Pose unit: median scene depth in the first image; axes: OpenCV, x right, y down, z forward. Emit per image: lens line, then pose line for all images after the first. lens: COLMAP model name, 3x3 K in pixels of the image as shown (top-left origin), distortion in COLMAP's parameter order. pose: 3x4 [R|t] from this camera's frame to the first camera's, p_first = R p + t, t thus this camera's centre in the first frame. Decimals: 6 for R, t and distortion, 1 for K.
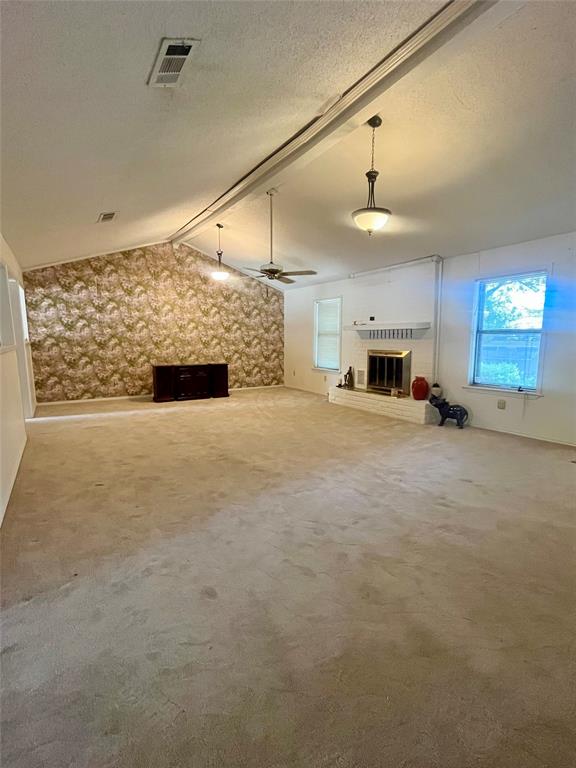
lens RADIAL K [[364.2, 0, 285.4], [0, 364.2, 384.5], [0, 0, 1]] dist [0.000724, 0.002006]
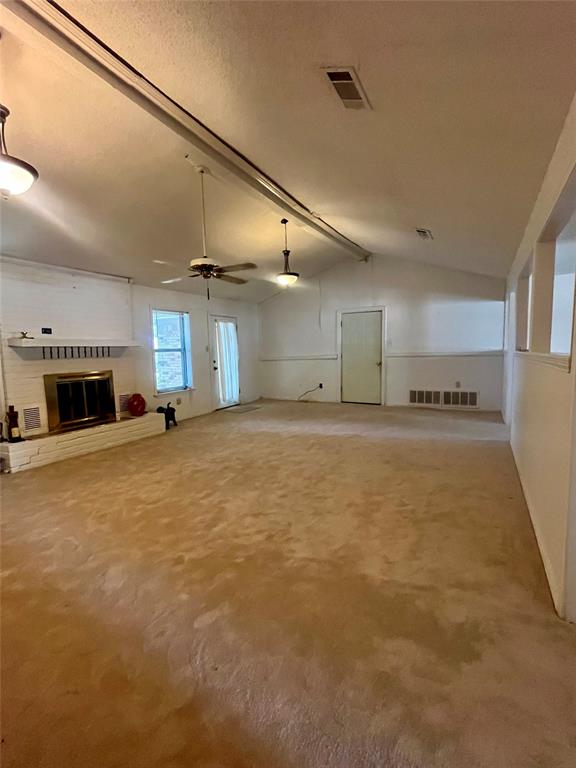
lens RADIAL K [[364.2, 0, 288.5], [0, 364.2, 383.9], [0, 0, 1]] dist [0.000724, 0.002006]
pose [[-0.504287, -0.056979, 0.861654, -0.645503], [0.141833, 0.978804, 0.147735, -0.123500], [-0.851809, 0.196712, -0.485517, 1.008839]]
